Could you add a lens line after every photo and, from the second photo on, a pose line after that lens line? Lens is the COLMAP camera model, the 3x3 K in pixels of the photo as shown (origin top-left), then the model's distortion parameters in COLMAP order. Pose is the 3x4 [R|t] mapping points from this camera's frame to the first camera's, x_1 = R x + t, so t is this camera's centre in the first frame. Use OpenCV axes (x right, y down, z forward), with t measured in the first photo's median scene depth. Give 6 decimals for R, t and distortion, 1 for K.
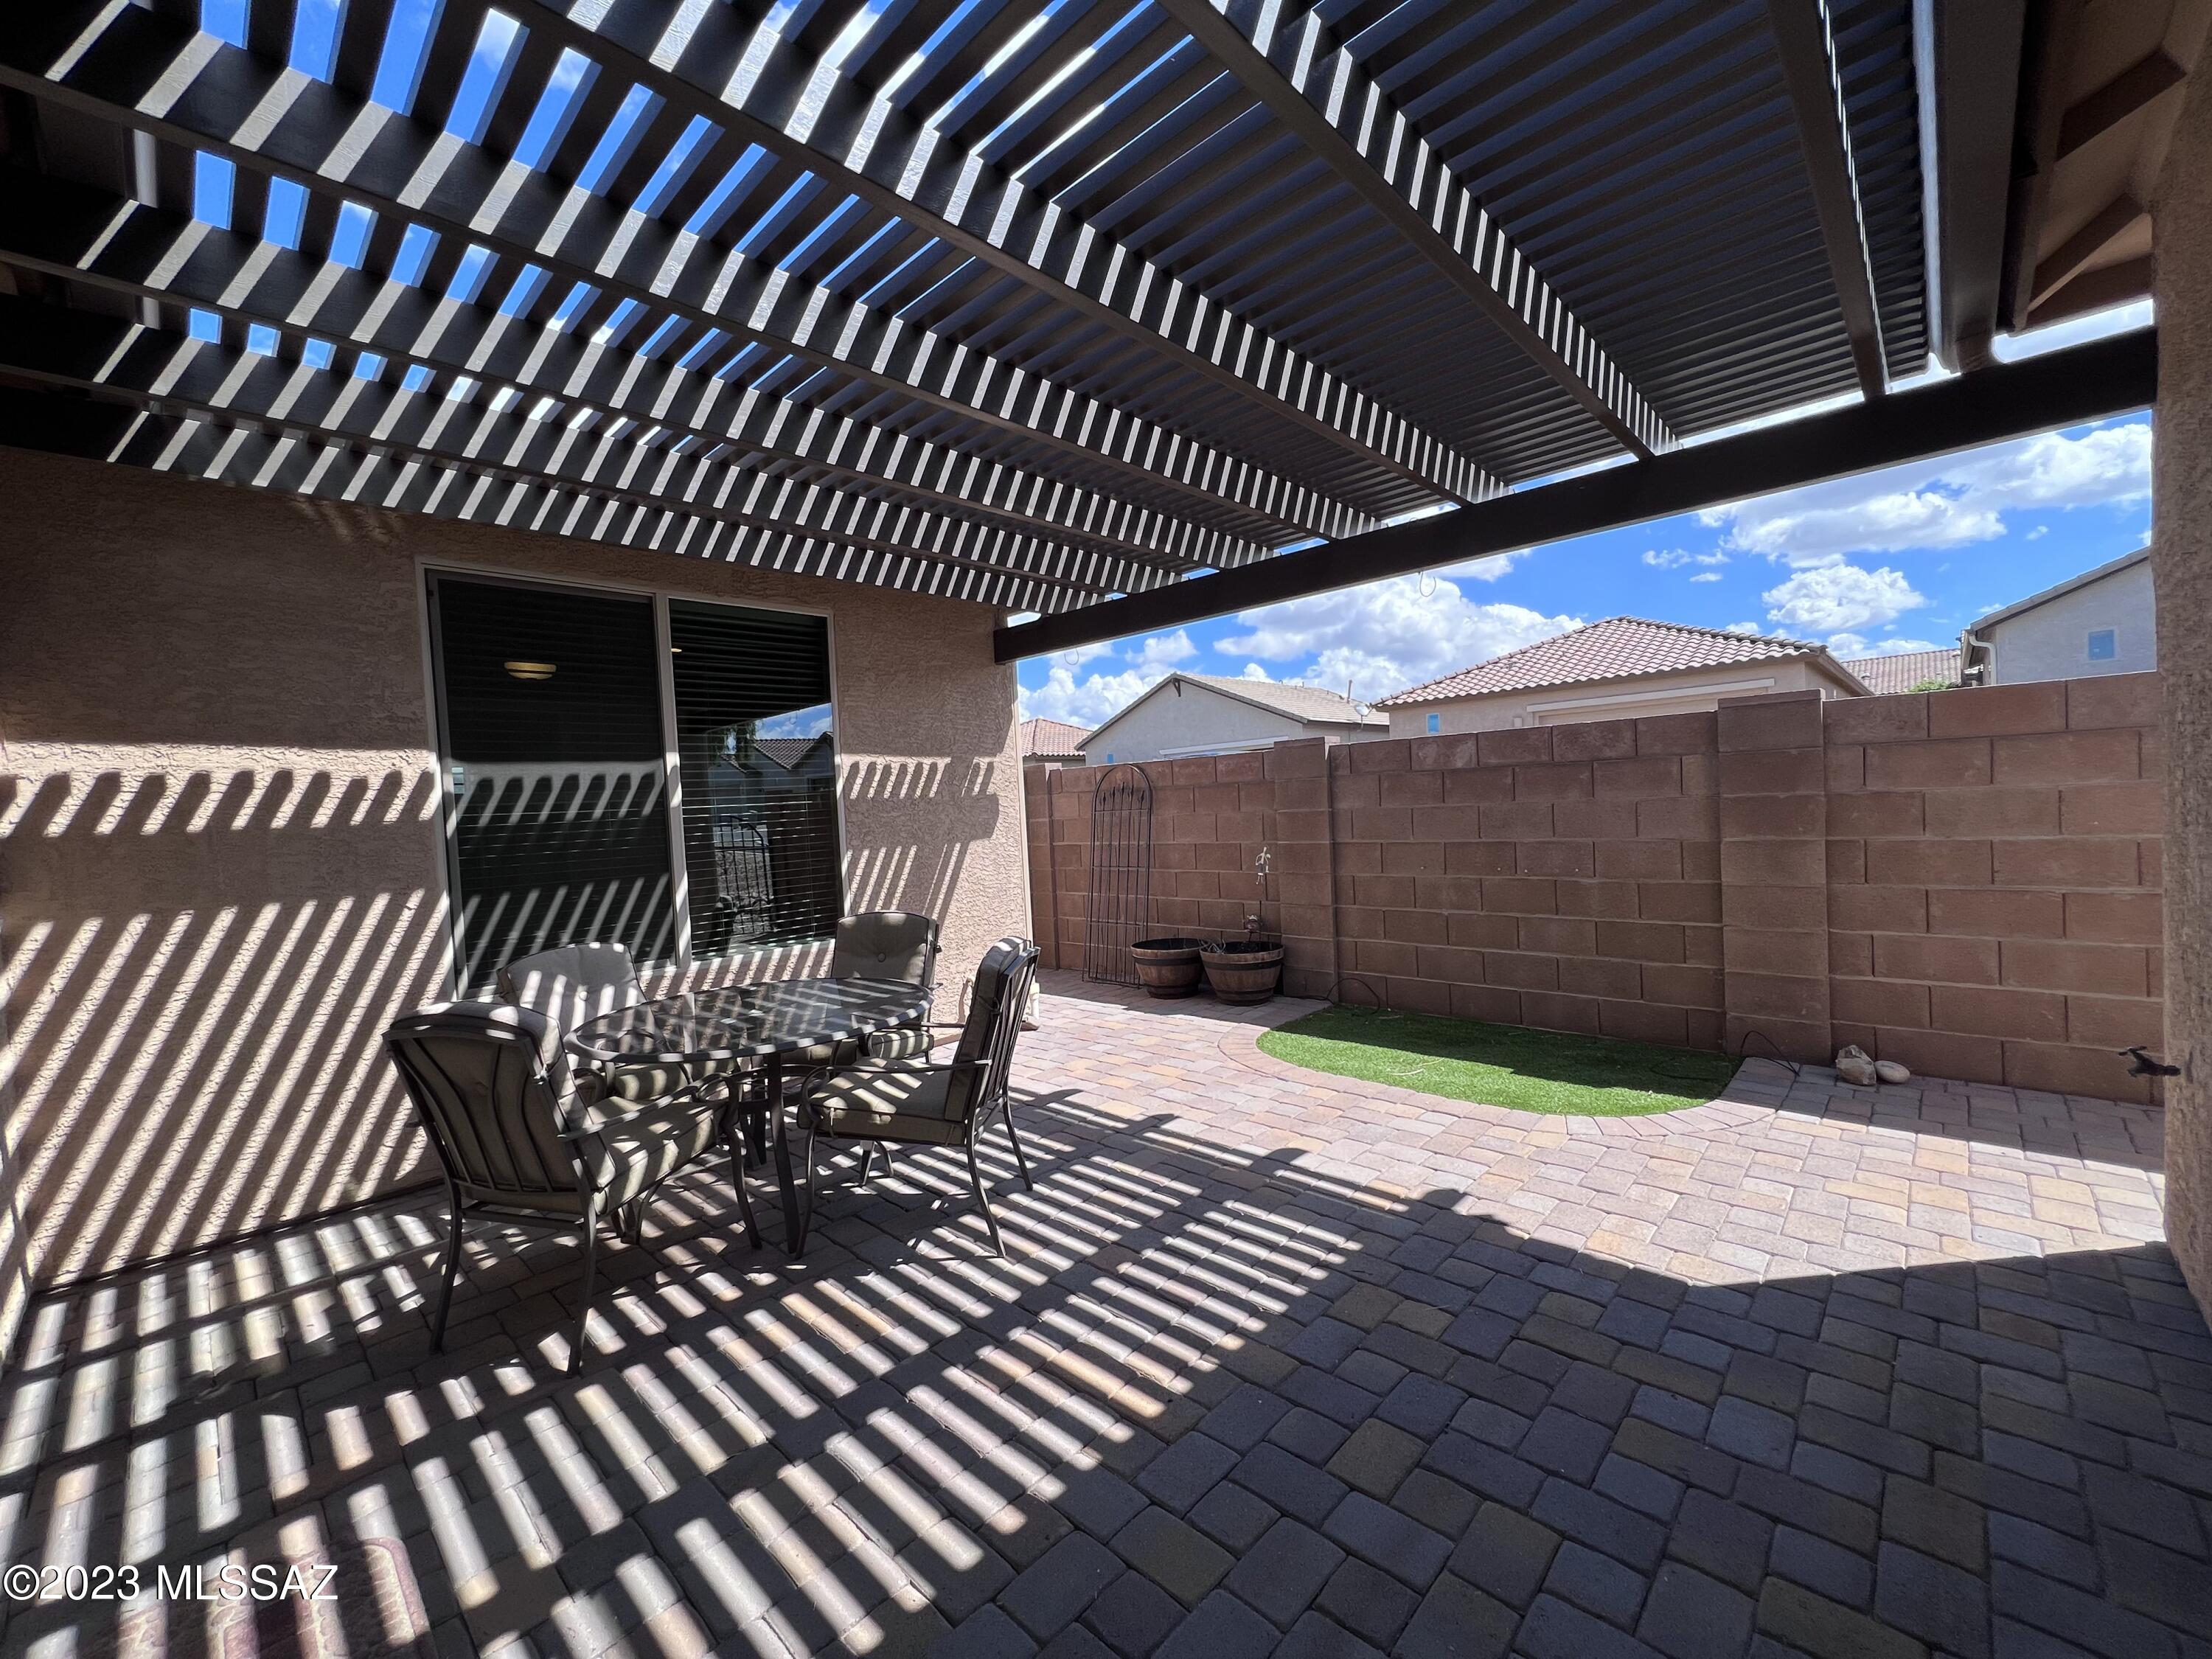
lens RADIAL K [[884.1, 0, 1106.0], [0, 884.1, 829.5], [0, 0, 1]] dist [0.000194, 0.000010]
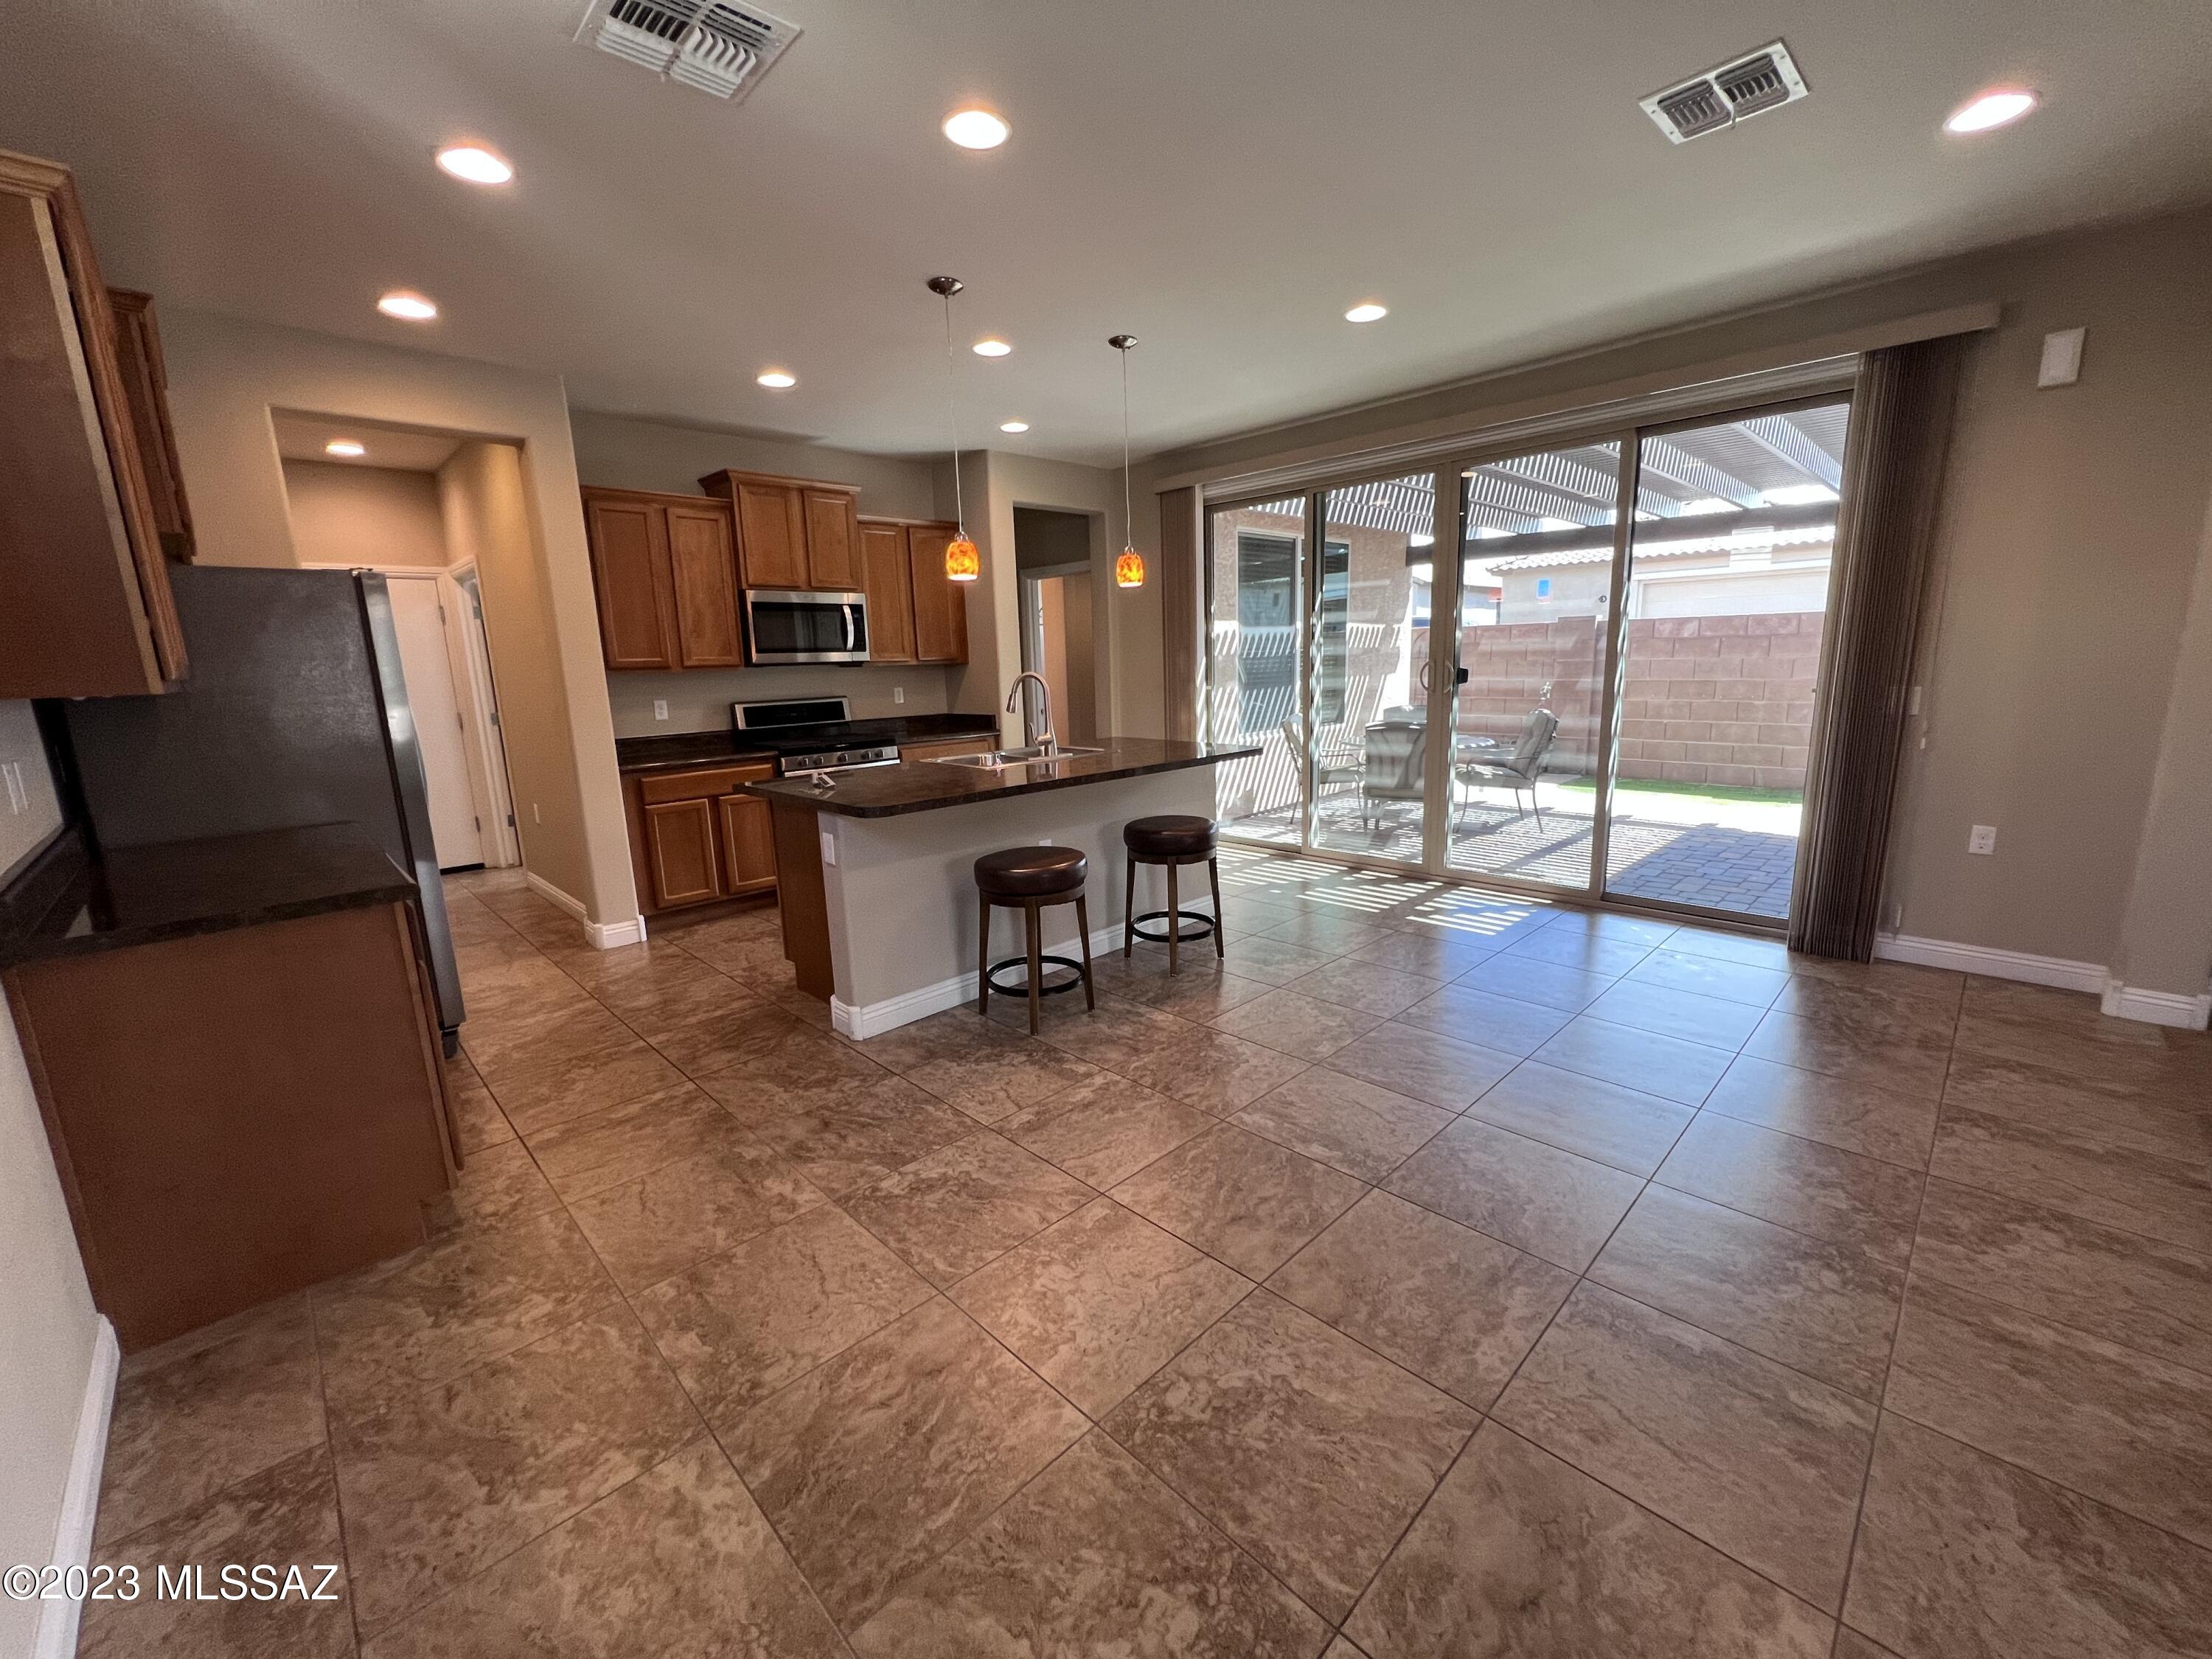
lens RADIAL K [[892.4, 0, 1106.0], [0, 892.4, 829.5], [0, 0, 1]] dist [-0.000946, -0.000076]
pose [[0.999066, 0.029664, -0.031418, -0.726757], [-0.024147, 0.986270, 0.163368, 0.048031], [0.035833, -0.162457, 0.986065, -0.897607]]
